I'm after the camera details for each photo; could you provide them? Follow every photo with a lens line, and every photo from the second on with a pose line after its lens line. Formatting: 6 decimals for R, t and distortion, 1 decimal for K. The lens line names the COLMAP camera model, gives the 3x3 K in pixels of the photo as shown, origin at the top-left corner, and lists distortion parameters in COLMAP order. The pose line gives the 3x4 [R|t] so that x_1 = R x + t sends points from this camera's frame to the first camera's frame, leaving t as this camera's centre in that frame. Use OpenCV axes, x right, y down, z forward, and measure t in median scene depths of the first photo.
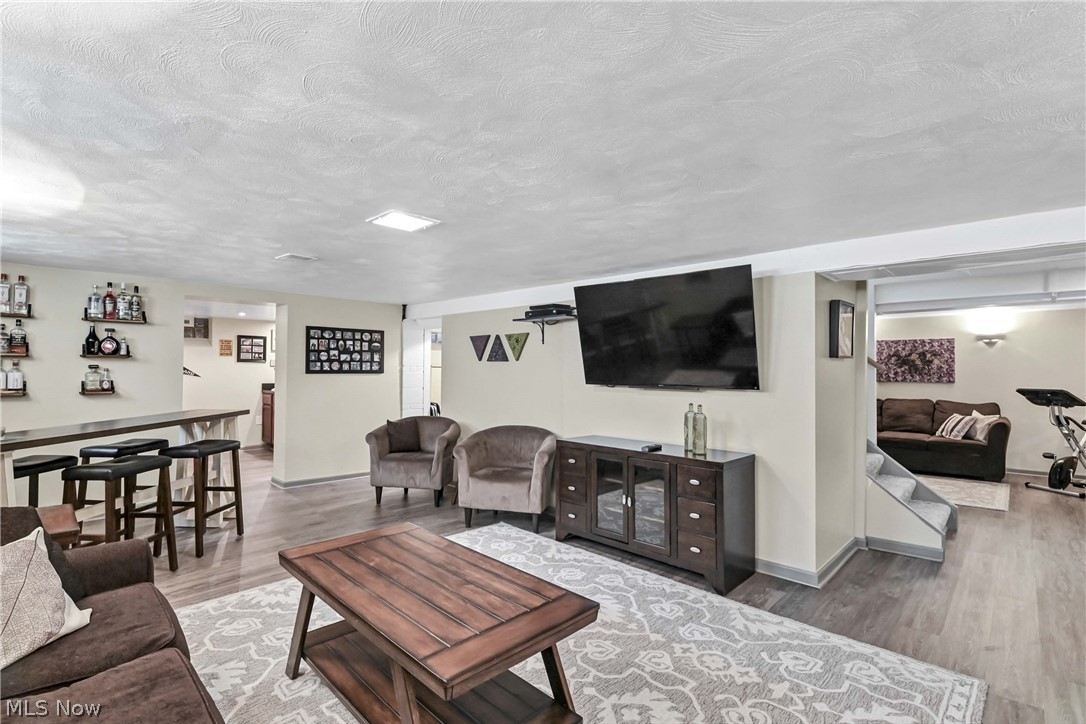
lens RADIAL K [[498.3, 0, 544.9], [0, 498.3, 366.7], [0, 0, 1]] dist [-0.002243, -0.000345]
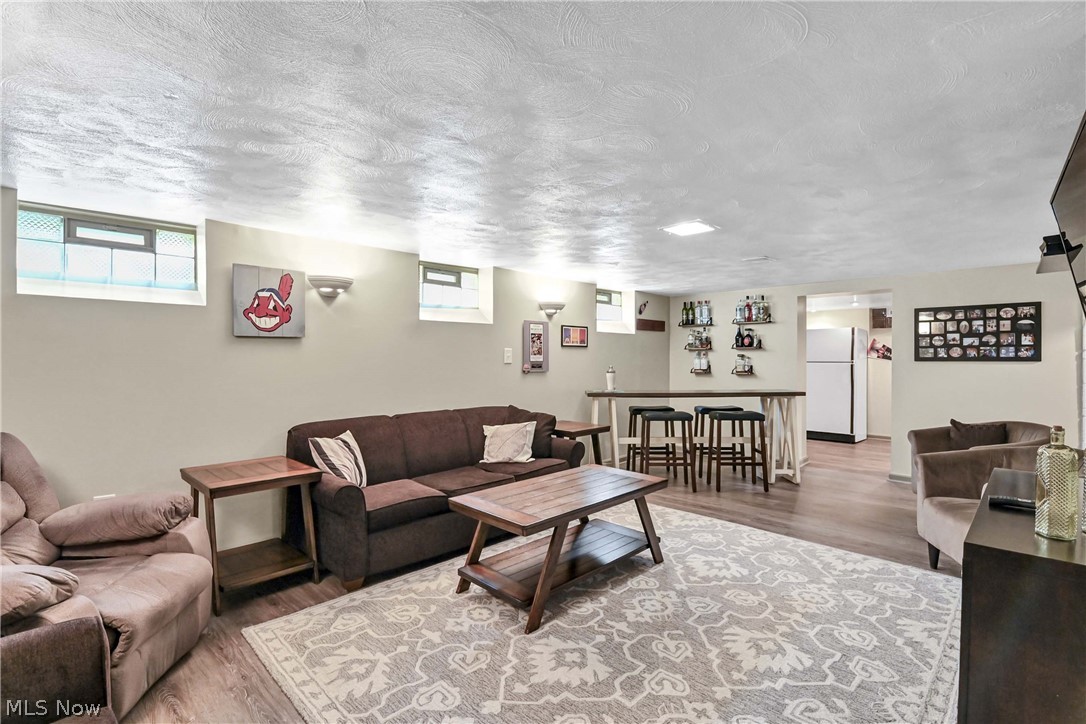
lens RADIAL K [[514.0, 0, 543.0], [0, 514.0, 362.0], [0, 0, 1]] dist [-0.003621, -0.000686]
pose [[-0.000389, 0.002540, -0.999997, 0.444886], [0.005569, 0.999981, 0.002538, 0.009076], [0.999984, -0.005568, -0.000403, 0.312273]]
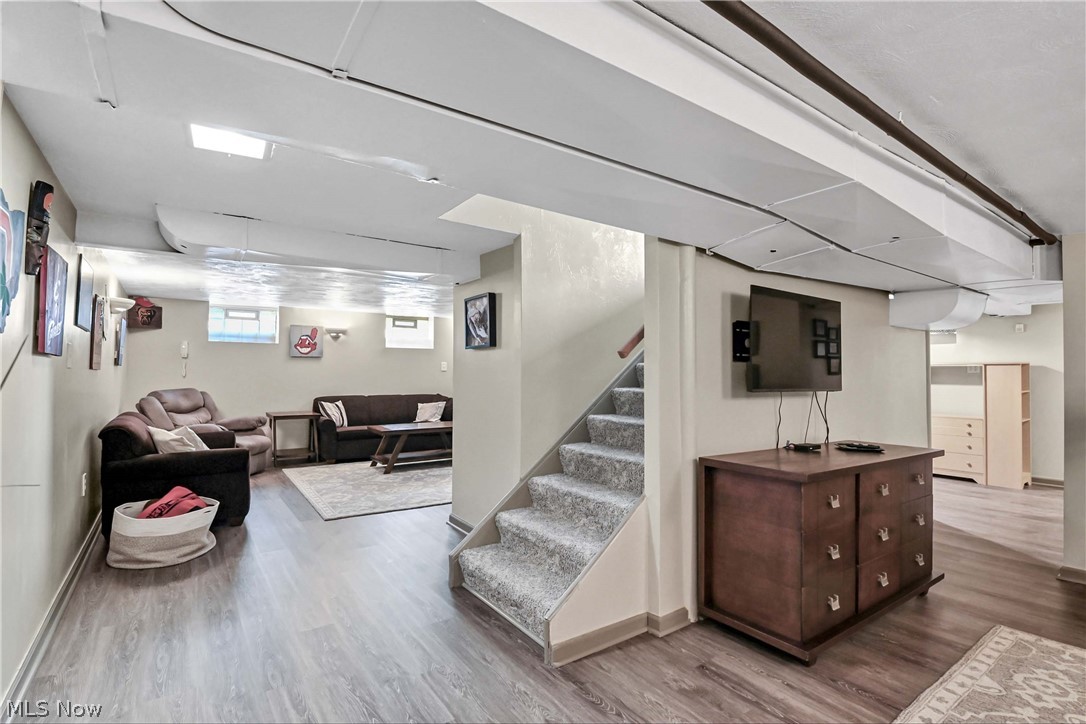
lens RADIAL K [[532.2, 0, 572.6], [0, 532.2, 358.4], [0, 0, 1]] dist [0.000070, 0.000092]
pose [[-0.149150, -0.032589, -0.988277, 1.082585], [0.000726, 0.999453, -0.033067, 0.028953], [0.988814, -0.005649, -0.149045, 0.863173]]
